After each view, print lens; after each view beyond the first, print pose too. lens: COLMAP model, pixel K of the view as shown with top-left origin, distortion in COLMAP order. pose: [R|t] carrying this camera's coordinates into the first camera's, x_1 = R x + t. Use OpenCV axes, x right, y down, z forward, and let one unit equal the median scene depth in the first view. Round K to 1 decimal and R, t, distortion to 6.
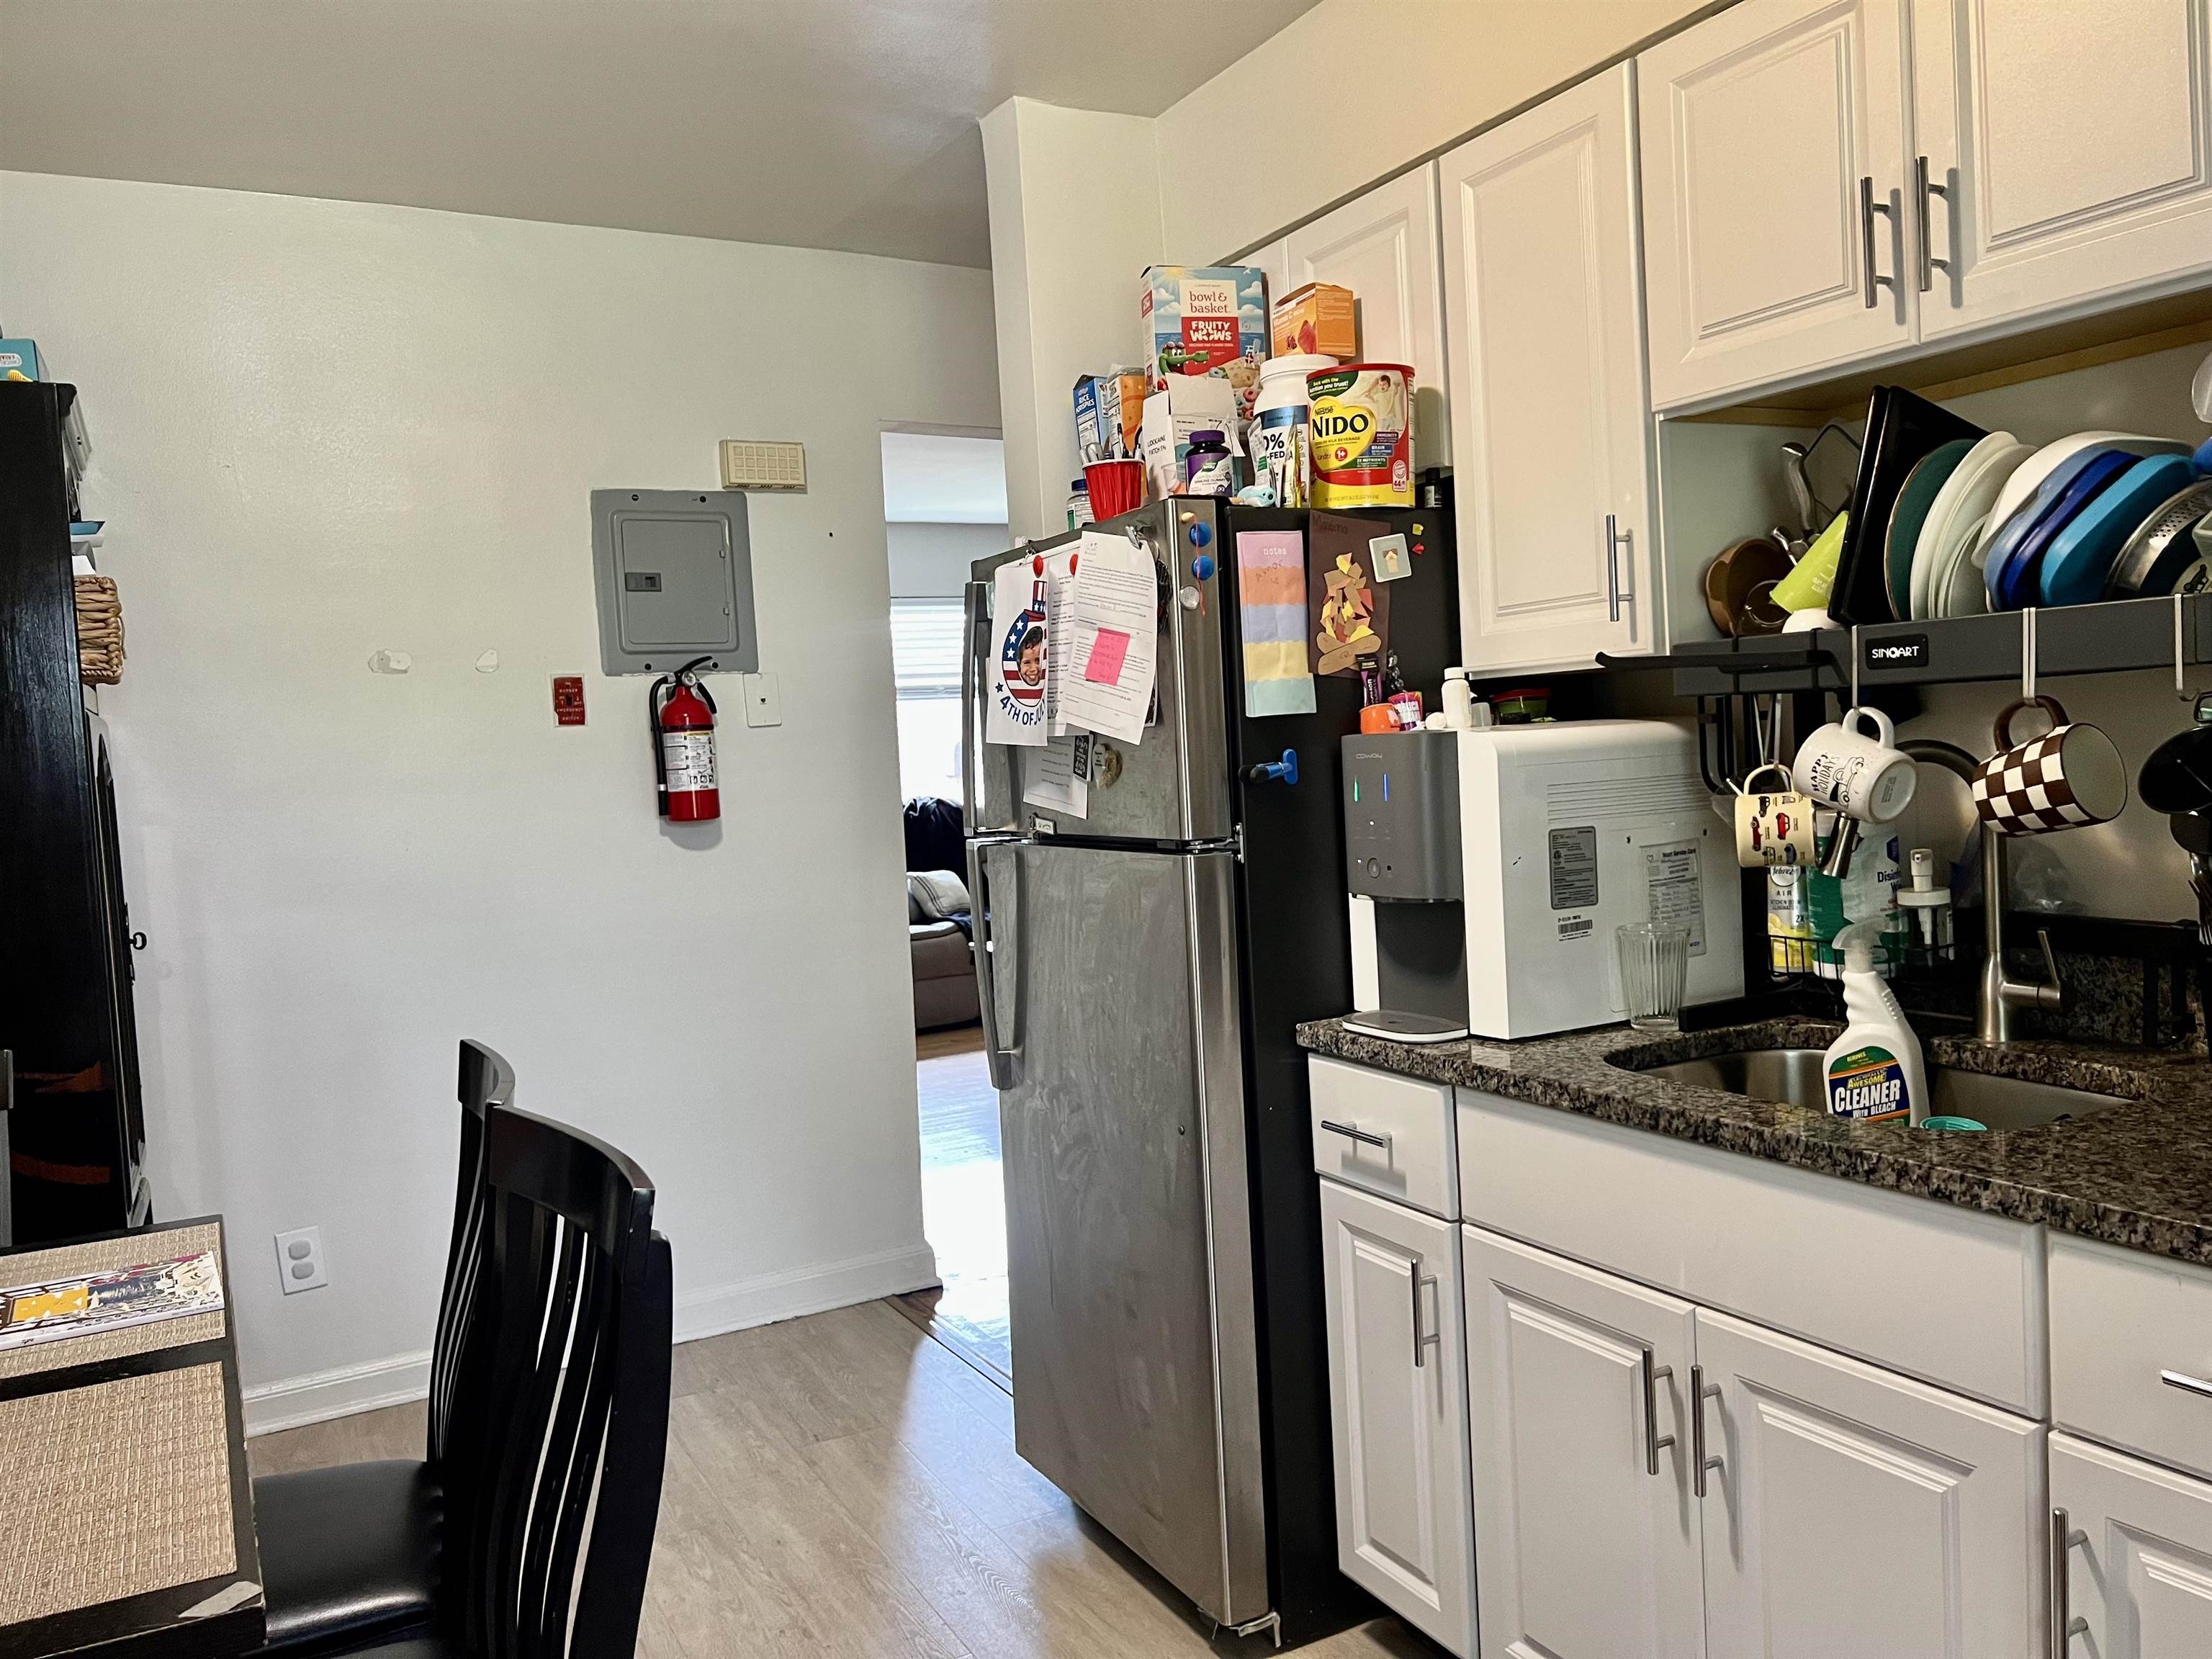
lens RADIAL K [[1673.4, 0, 1092.4], [0, 1673.4, 823.2], [0, 0, 1]] dist [0.047035, -0.037846]
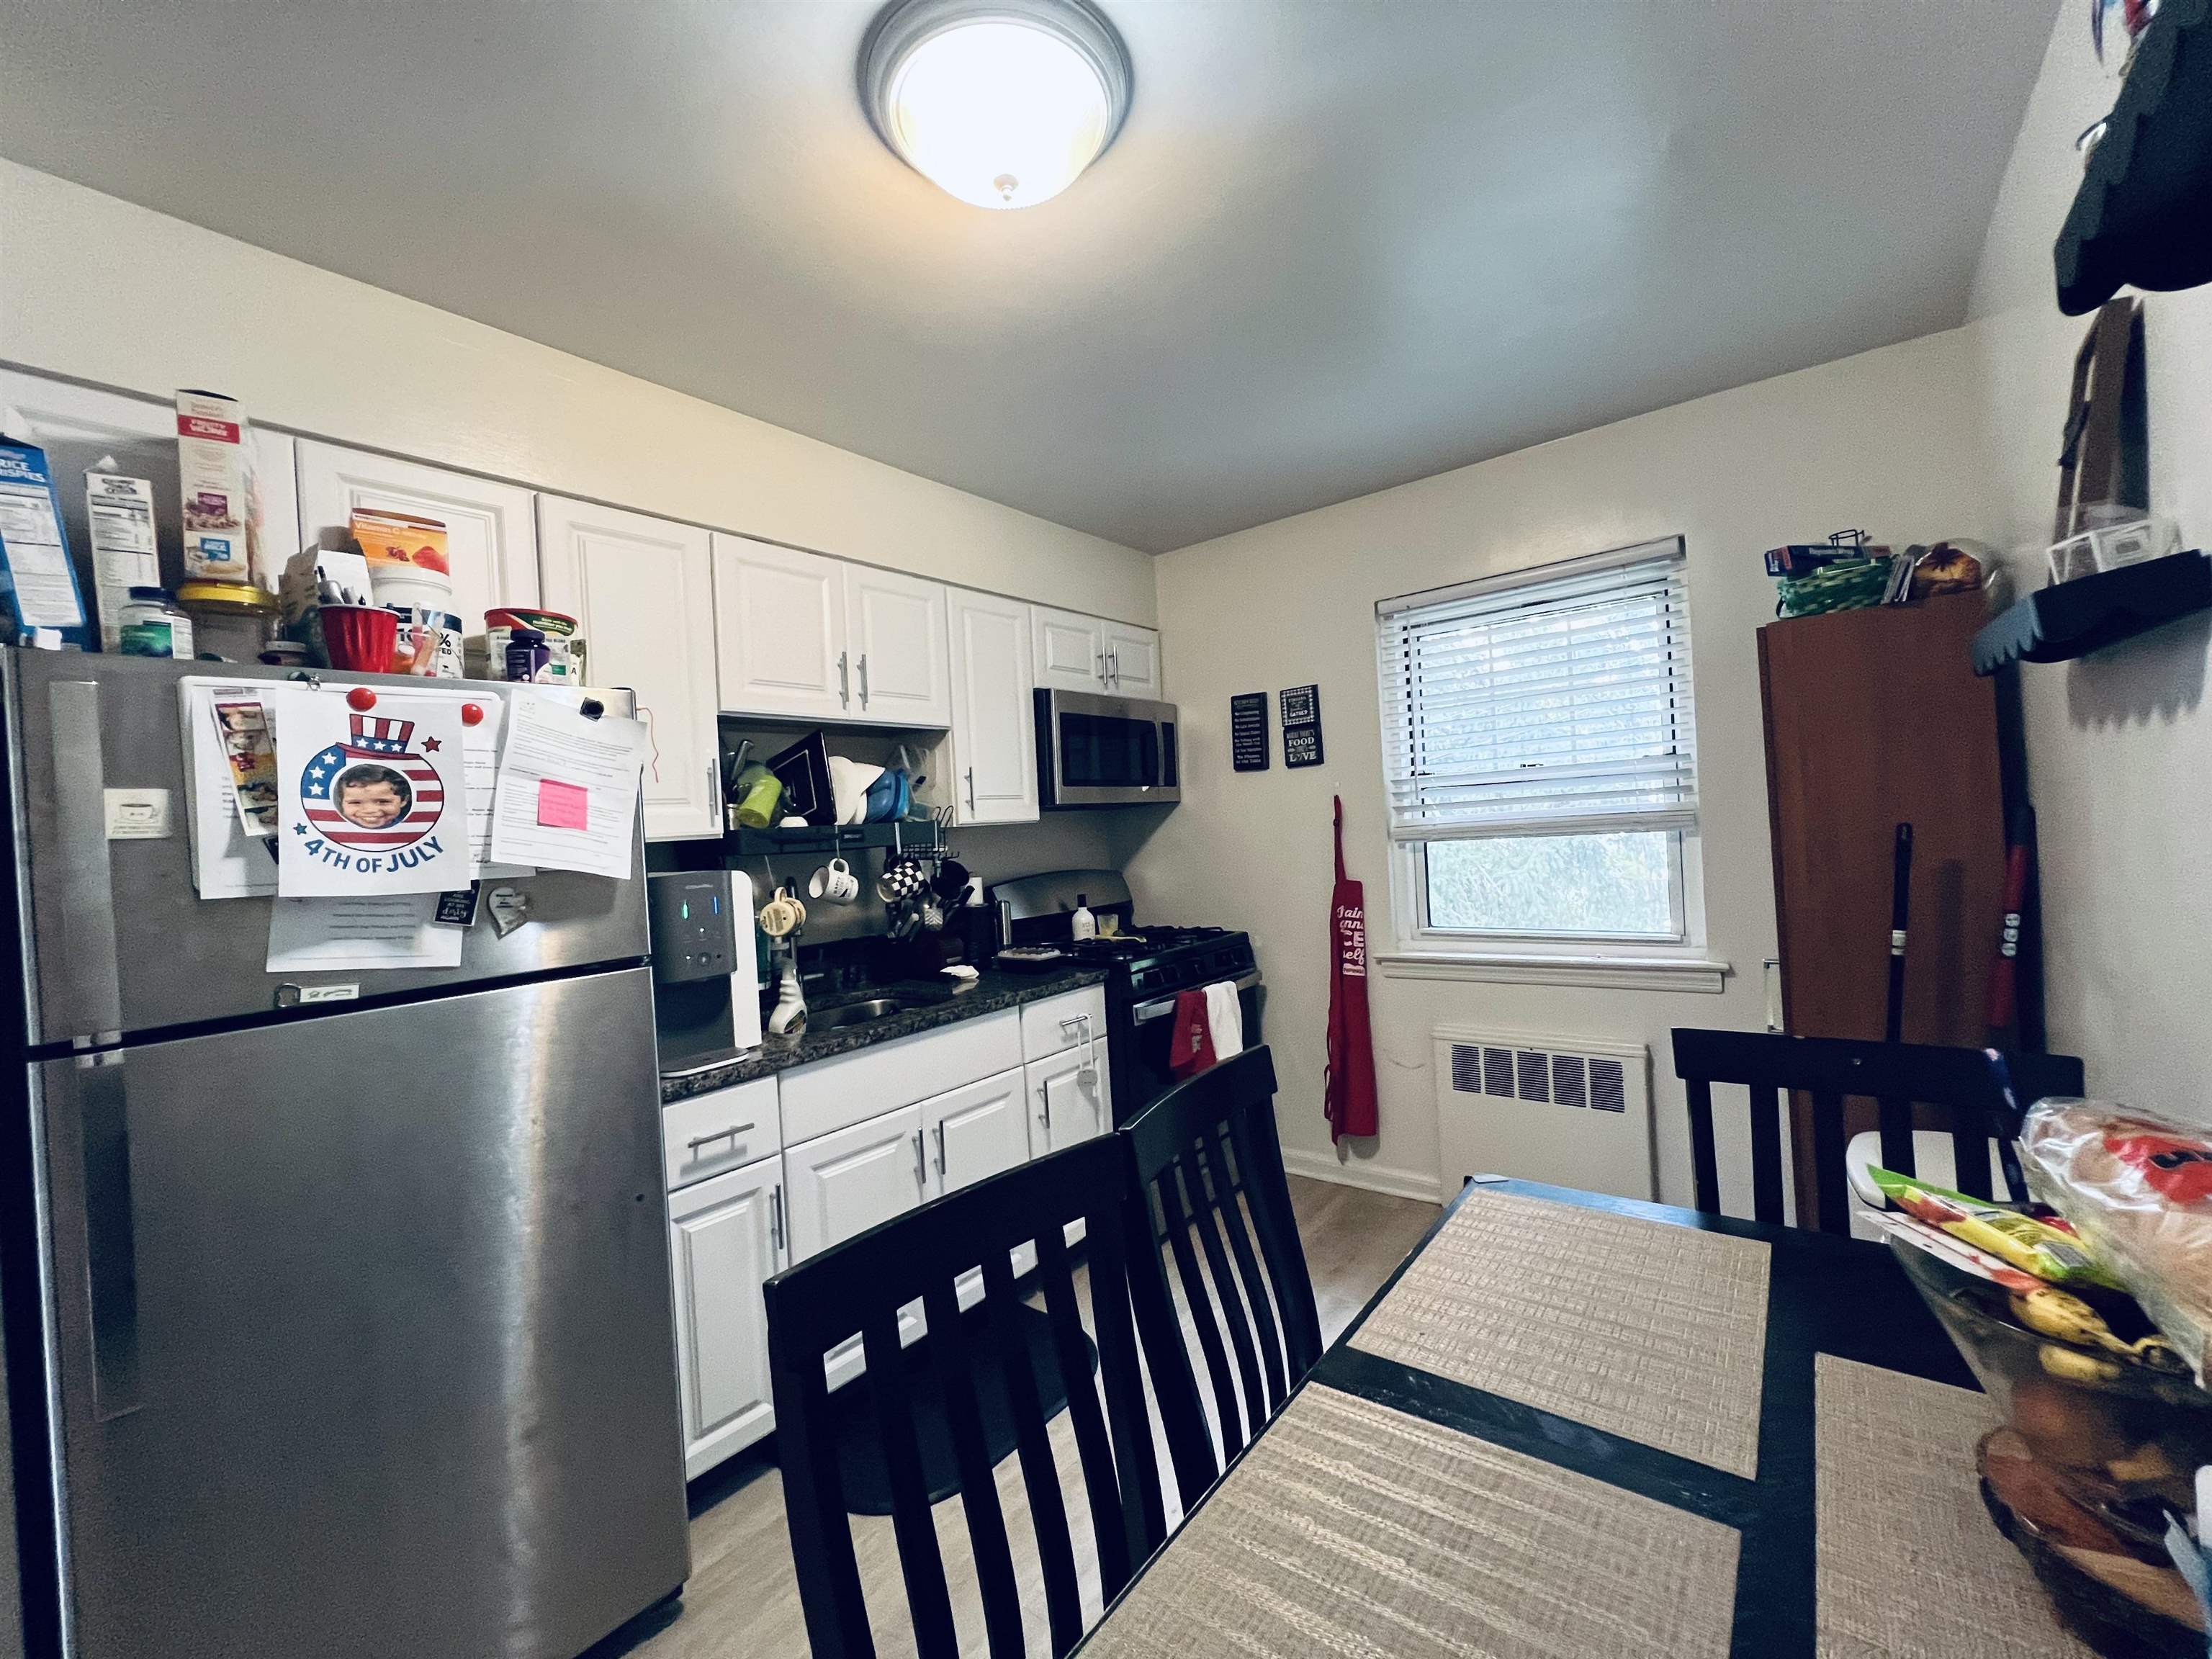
lens RADIAL K [[891.3, 0, 1105.5], [0, 891.3, 821.7], [0, 0, 1]] dist [-0.000483, 0.001023]
pose [[-0.391955, 0.083319, 0.916204, -0.748717], [0.126506, 0.991311, -0.036030, -0.022396], [-0.911245, 0.101783, -0.399090, 0.989082]]
